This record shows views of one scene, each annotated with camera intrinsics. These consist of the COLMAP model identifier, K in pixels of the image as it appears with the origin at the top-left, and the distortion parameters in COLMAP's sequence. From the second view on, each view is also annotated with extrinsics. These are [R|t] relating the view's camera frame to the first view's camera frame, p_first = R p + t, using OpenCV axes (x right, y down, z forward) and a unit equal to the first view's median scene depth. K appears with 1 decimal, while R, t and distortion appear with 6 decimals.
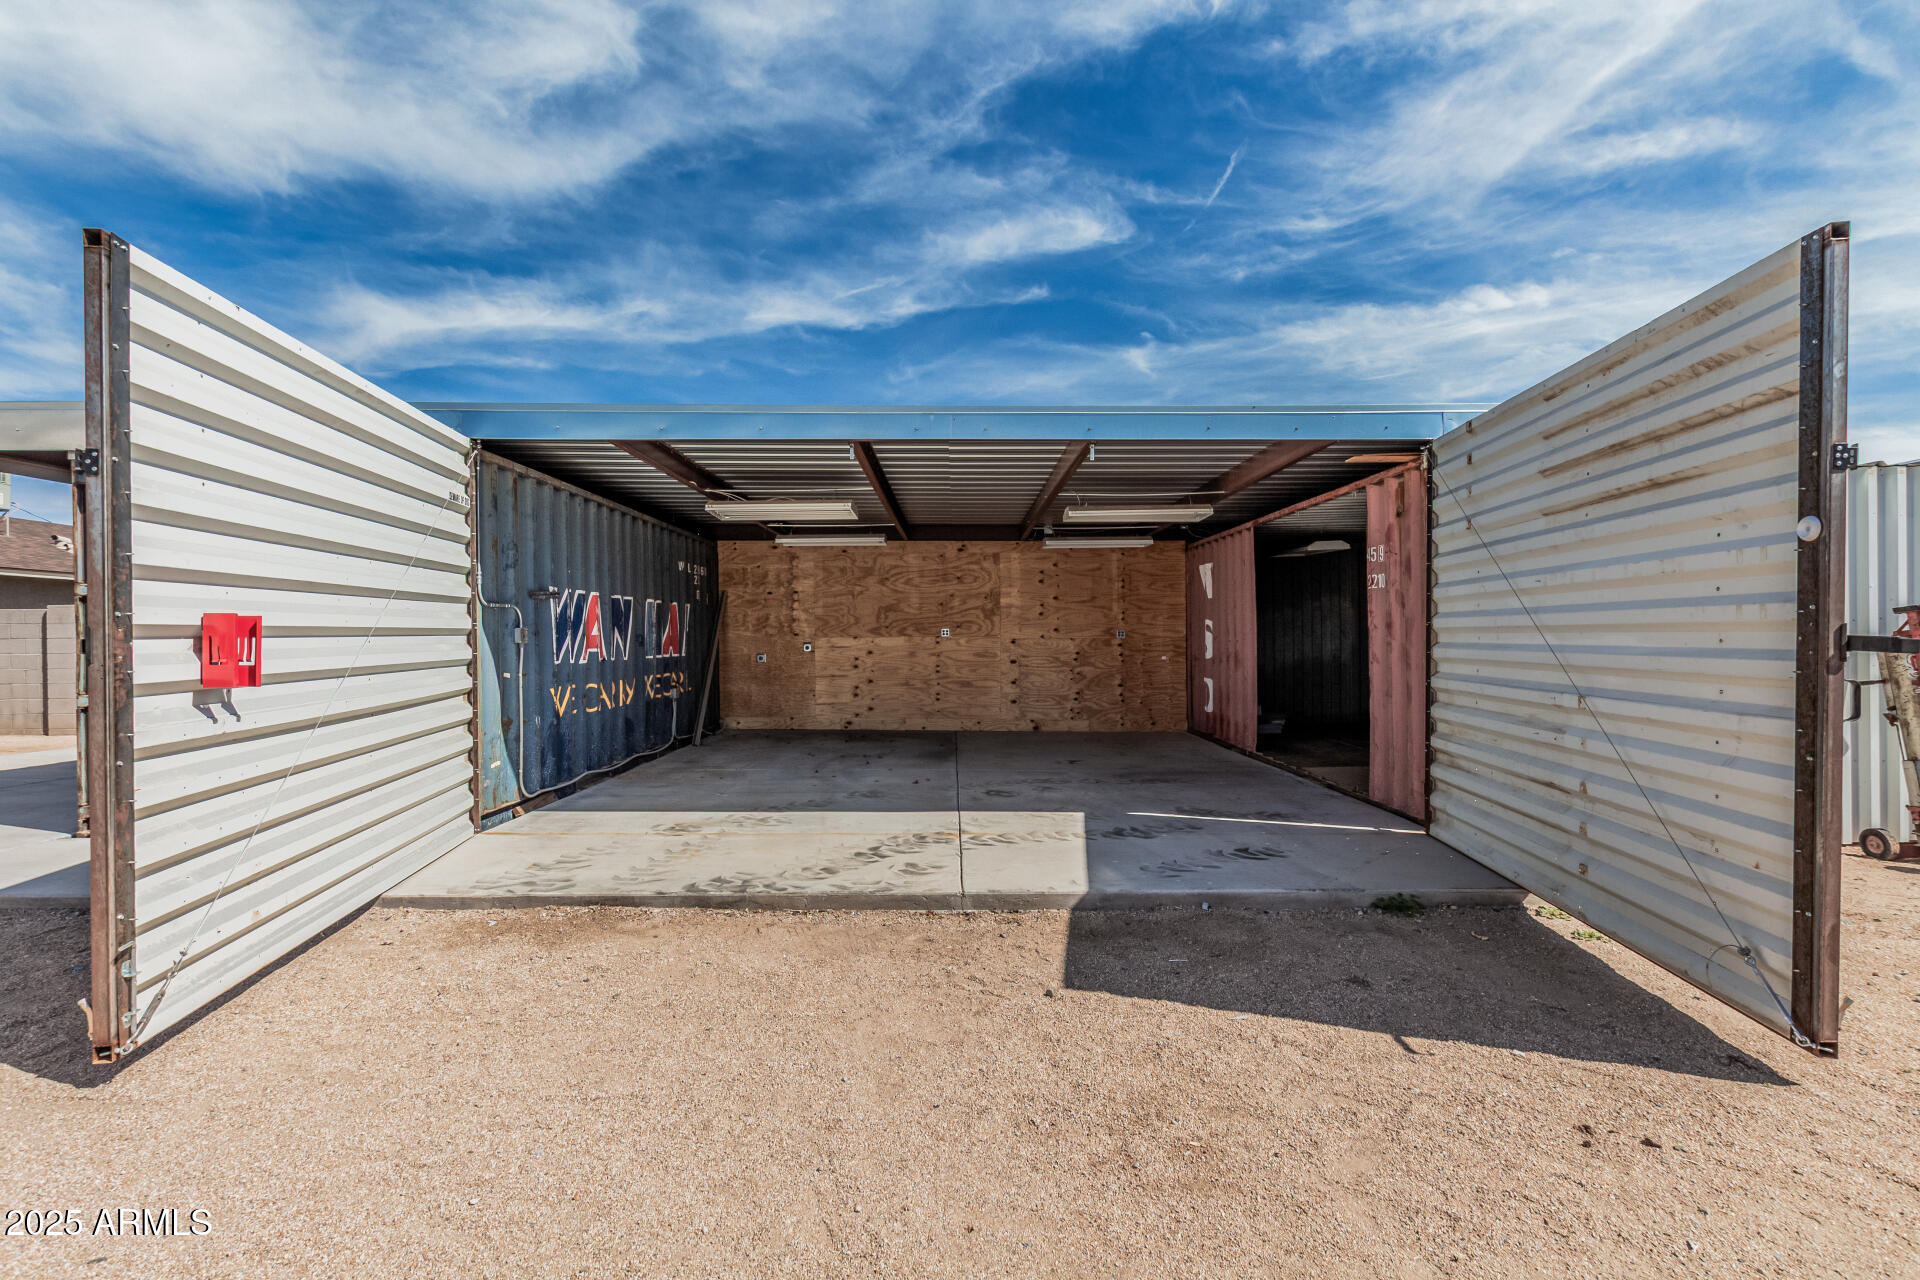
lens RADIAL K [[869.2, 0, 951.5], [0, 869.2, 631.8], [0, 0, 1]] dist [0.001522, -0.001691]
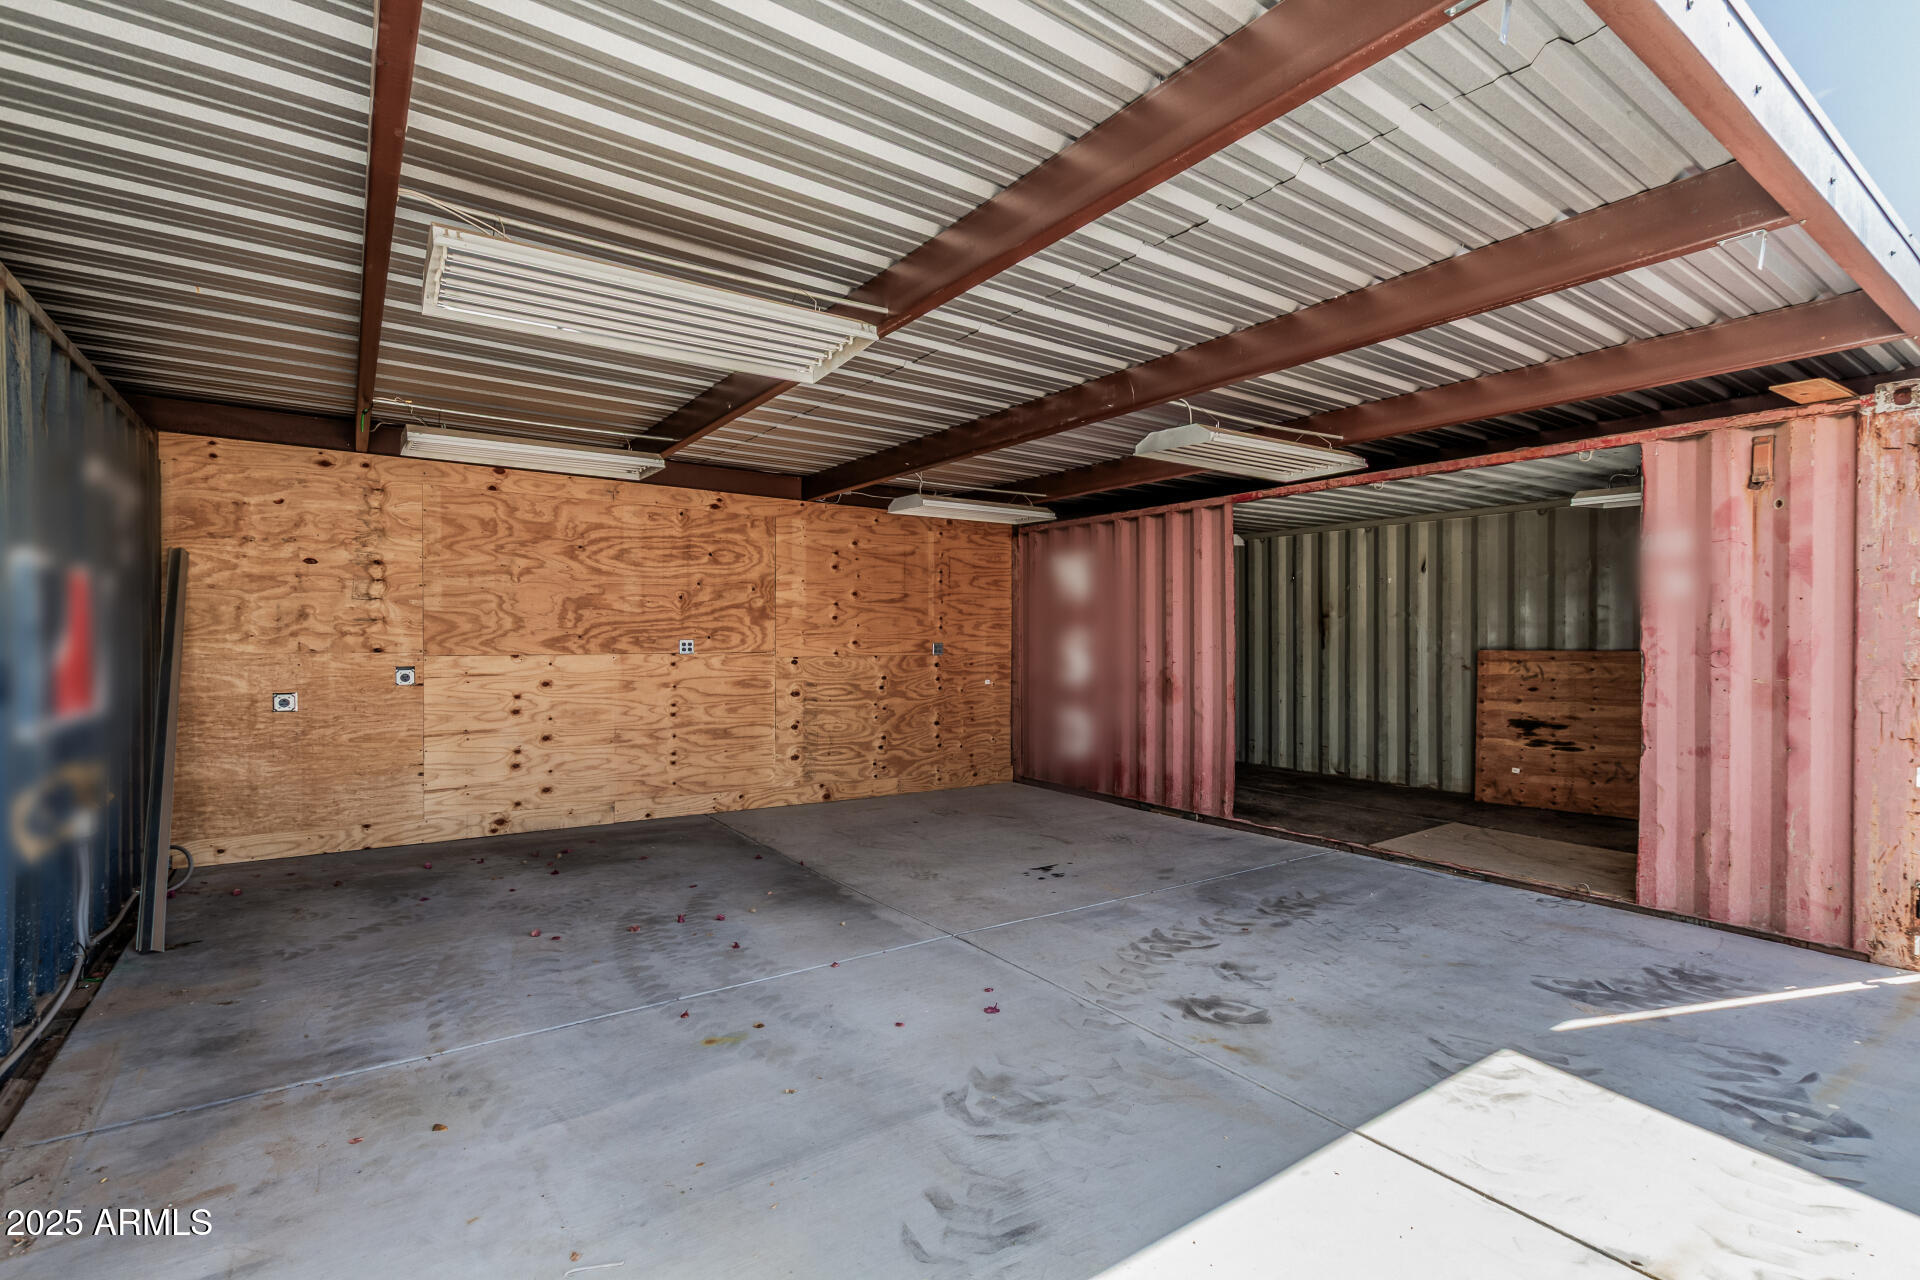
lens RADIAL K [[869.2, 0, 948.6], [0, 869.2, 641.9], [0, 0, 1]] dist [0.001522, -0.001691]
pose [[0.819112, 0.004192, 0.573618, -0.196862], [-0.008596, 0.999951, 0.004968, -0.006689], [-0.573569, -0.009000, 0.819108, 0.426417]]
